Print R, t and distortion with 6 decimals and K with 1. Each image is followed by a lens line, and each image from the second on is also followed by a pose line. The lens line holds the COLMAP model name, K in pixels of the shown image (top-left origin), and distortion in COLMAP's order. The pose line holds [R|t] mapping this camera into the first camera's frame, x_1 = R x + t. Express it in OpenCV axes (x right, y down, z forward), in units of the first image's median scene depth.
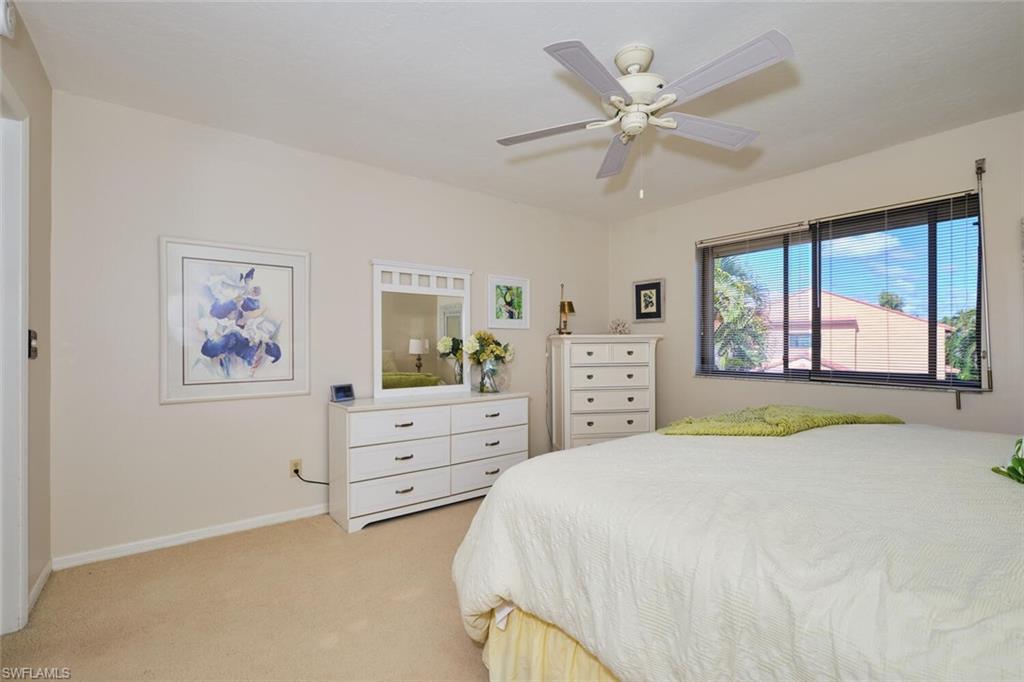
lens RADIAL K [[454.2, 0, 513.4], [0, 454.2, 345.9], [0, 0, 1]] dist [-0.000312, -0.003075]
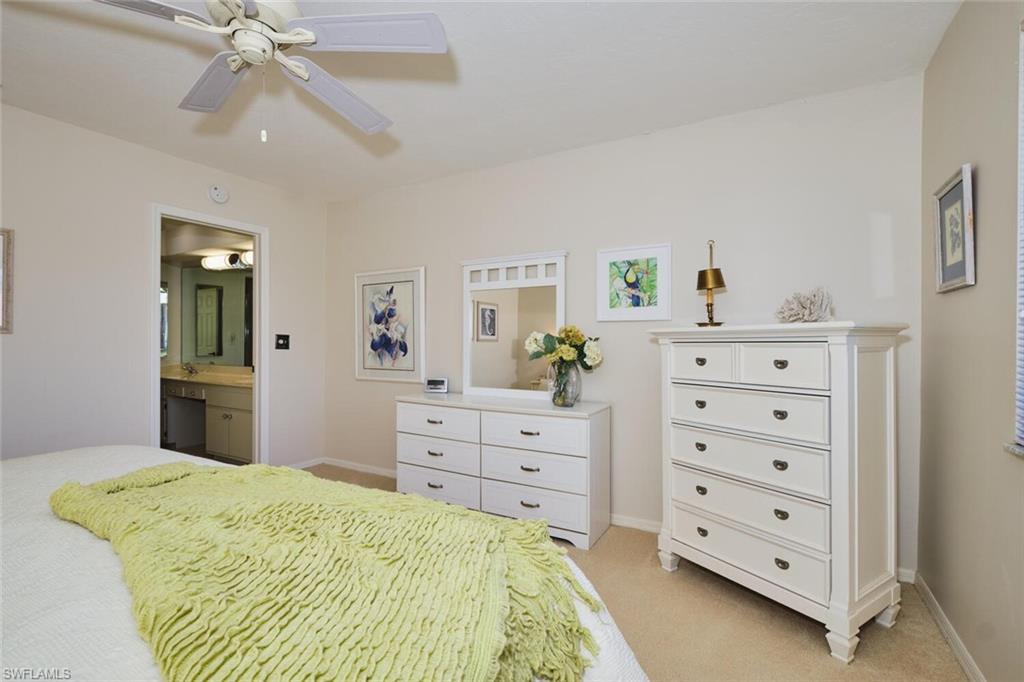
lens RADIAL K [[454.2, 0, 511.9], [0, 454.2, 339.3], [0, 0, 1]] dist [-0.000312, -0.003075]
pose [[0.378467, -0.002715, -0.925611, 0.615809], [-0.007246, 0.999956, -0.005896, -0.004953], [0.925587, 0.008938, 0.378430, 0.619835]]
